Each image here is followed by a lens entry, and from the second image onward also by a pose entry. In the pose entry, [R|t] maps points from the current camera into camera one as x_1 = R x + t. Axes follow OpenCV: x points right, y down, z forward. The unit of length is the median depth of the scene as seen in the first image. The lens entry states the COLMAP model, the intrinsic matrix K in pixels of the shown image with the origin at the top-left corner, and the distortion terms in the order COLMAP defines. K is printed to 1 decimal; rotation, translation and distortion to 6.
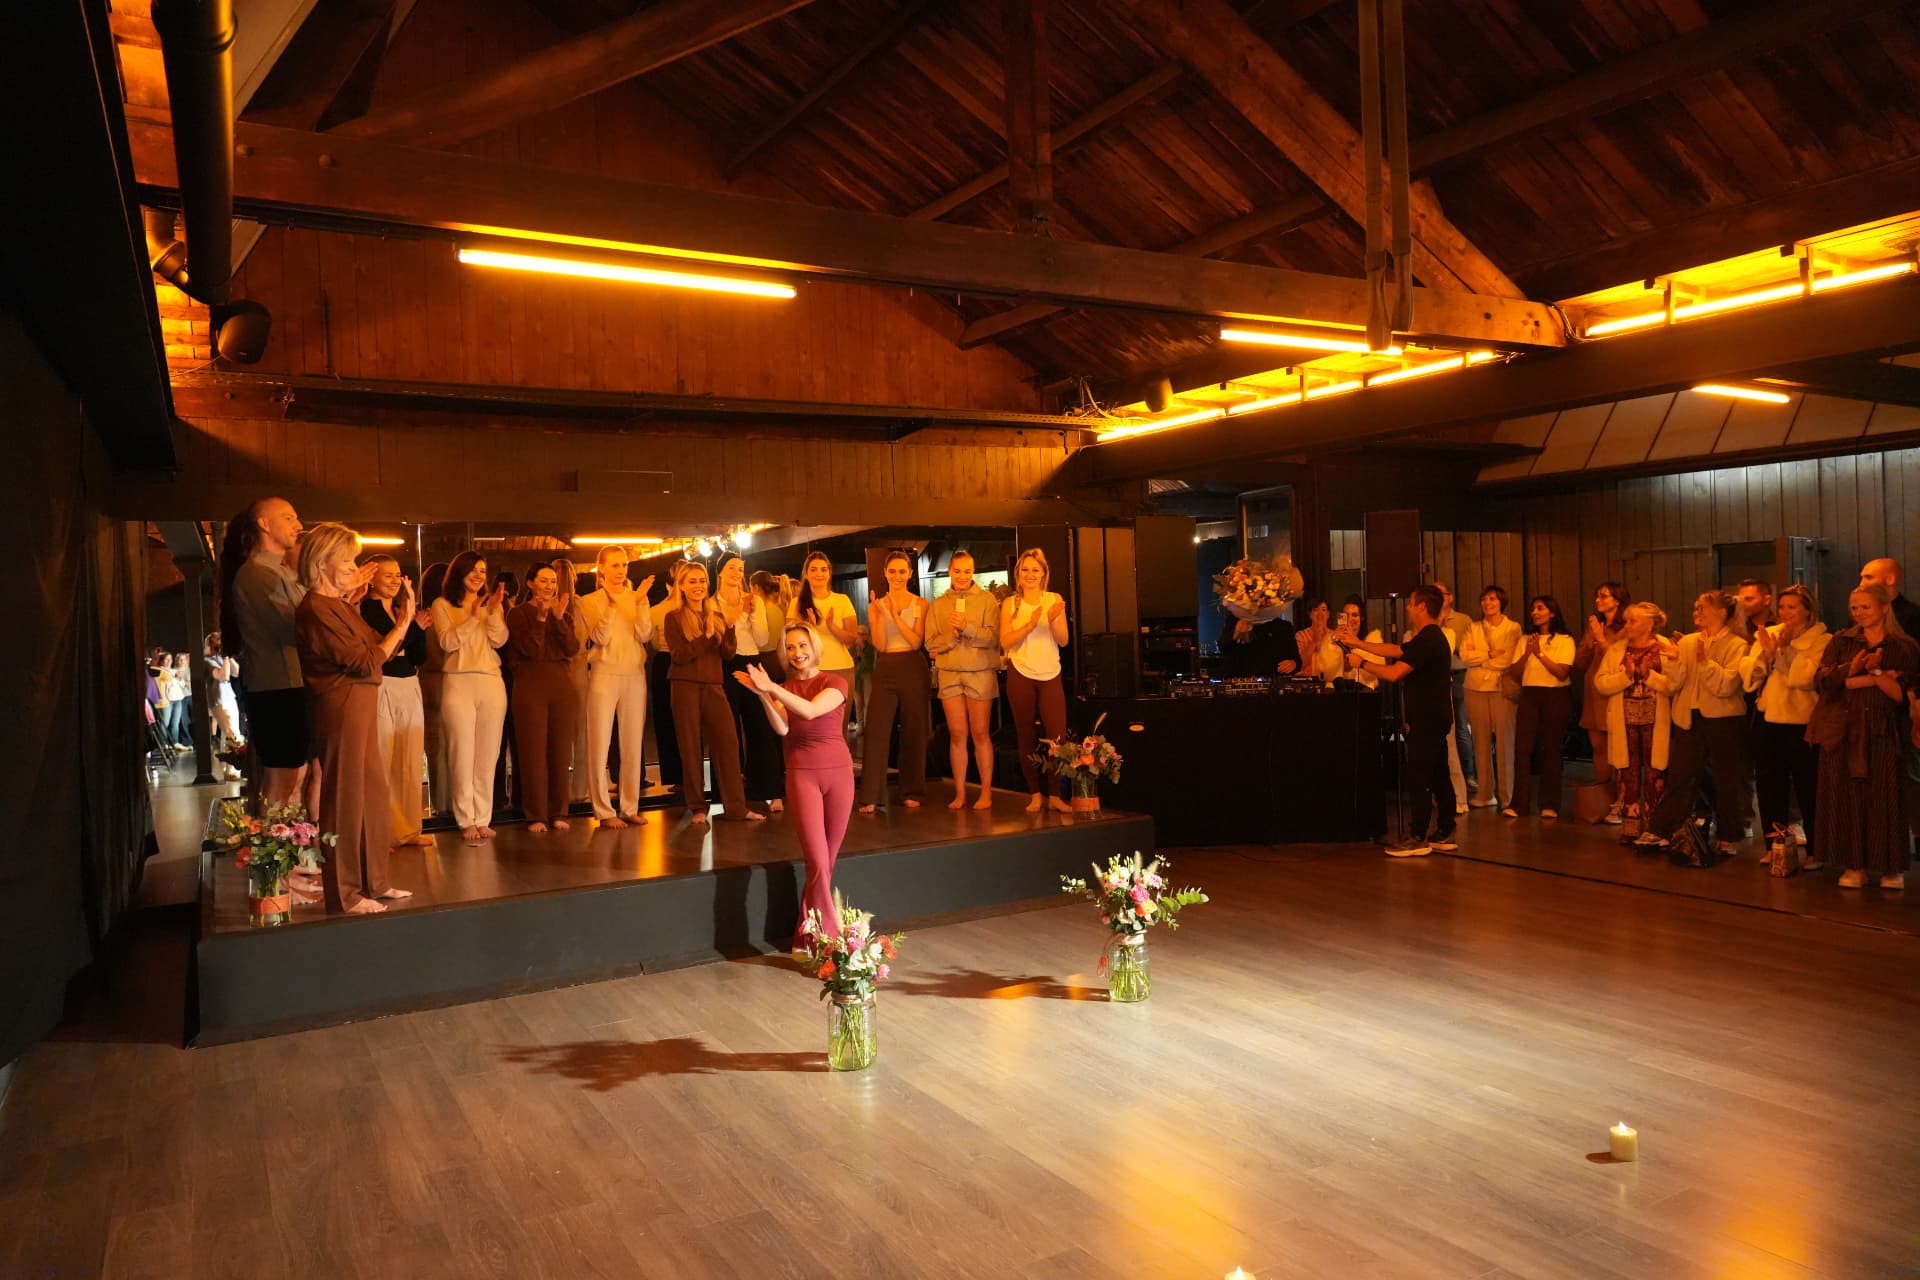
lens RADIAL K [[1327.0, 0, 990.0], [0, 1327.0, 638.9], [0, 0, 1]] dist [-0.020970, 0.000966]
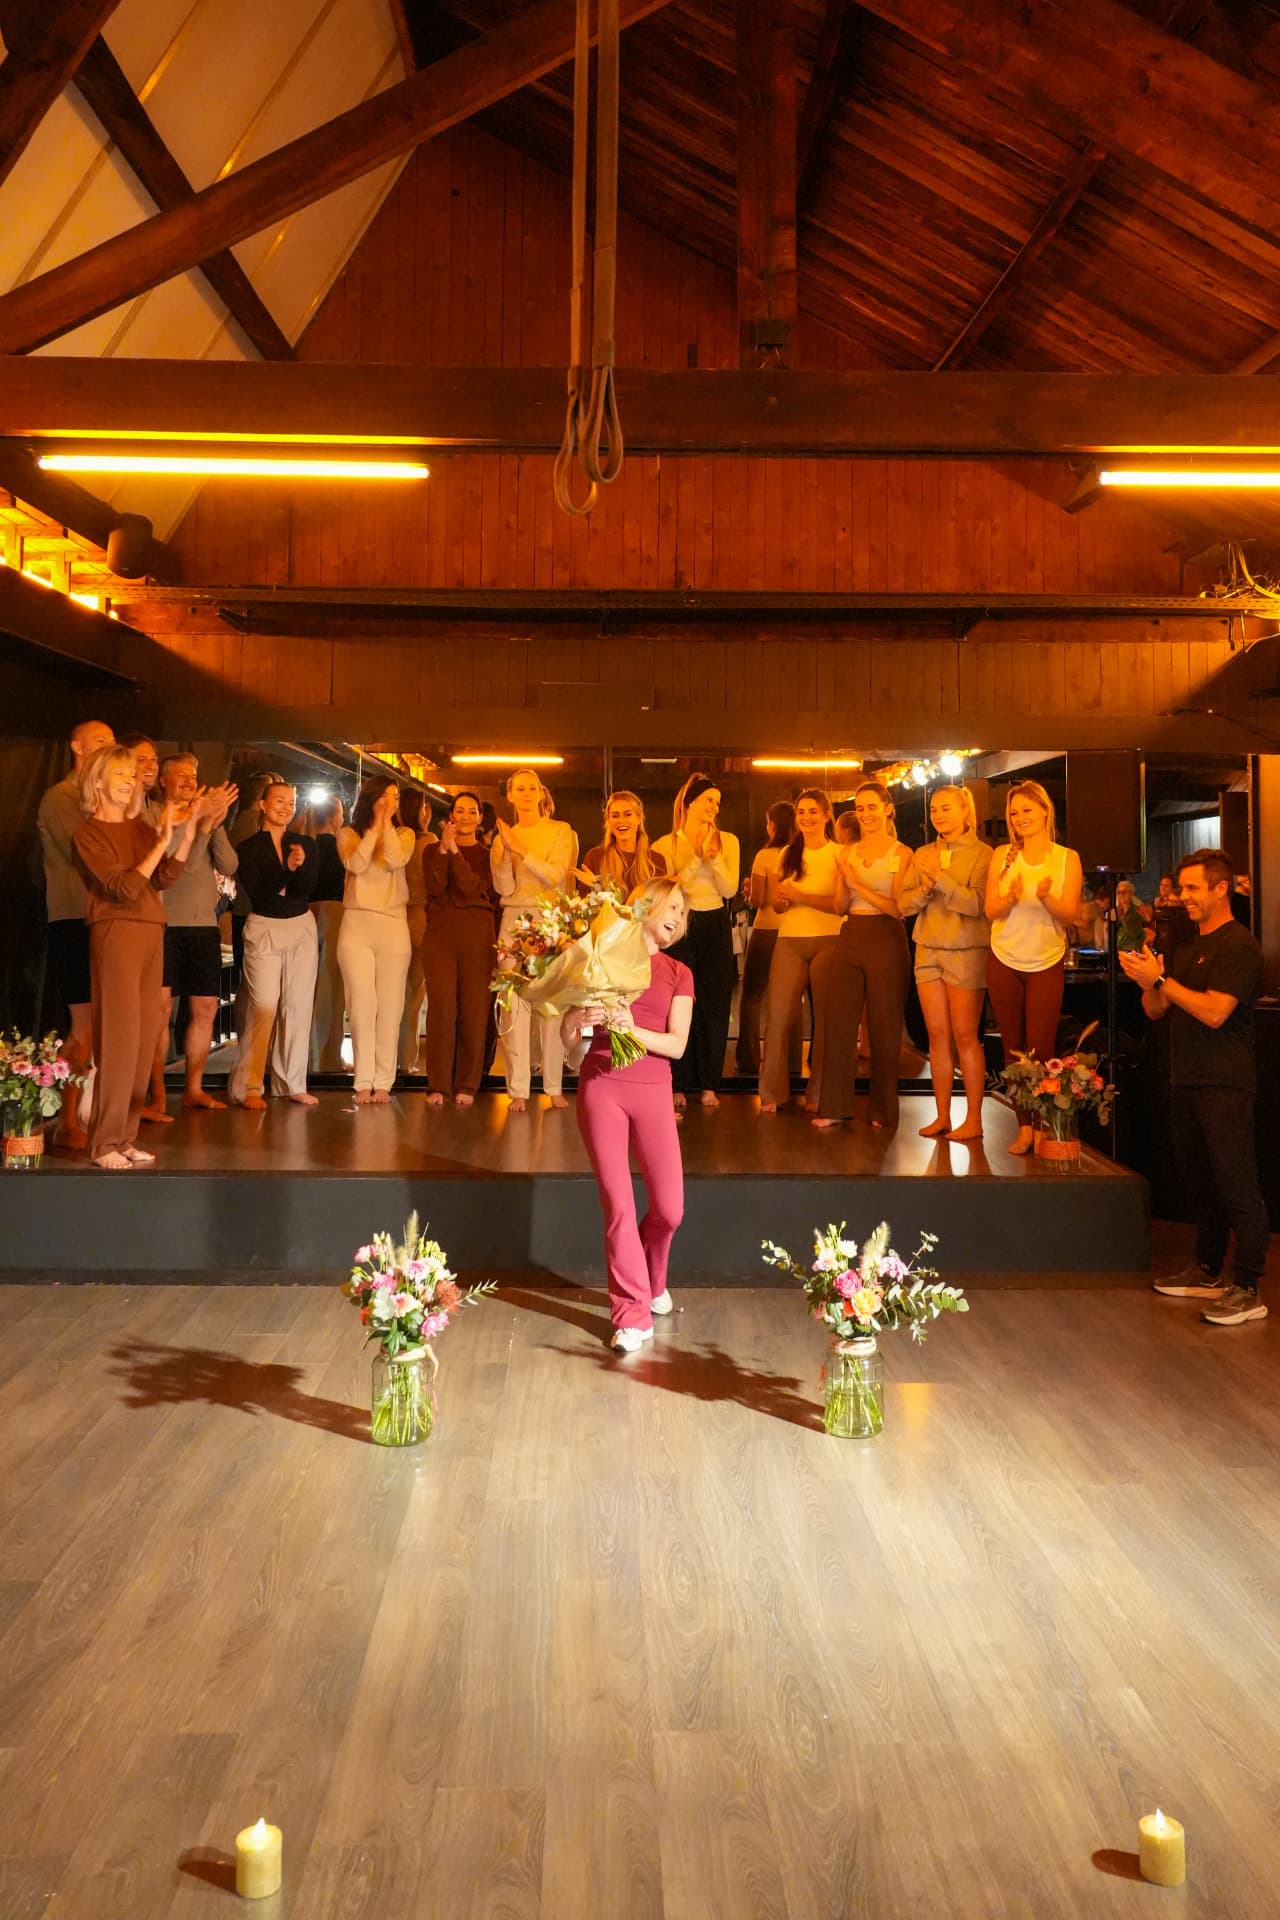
lens RADIAL K [[1657.6, 0, 638.1], [0, 1657.6, 802.5], [0, 0, 1]] dist [-0.019235, -0.000365]
pose [[0.871564, 0.022821, -0.489750, 0.307467], [-0.046576, 0.998252, -0.036373, -0.016883], [0.488064, 0.054512, 0.871104, 0.120415]]
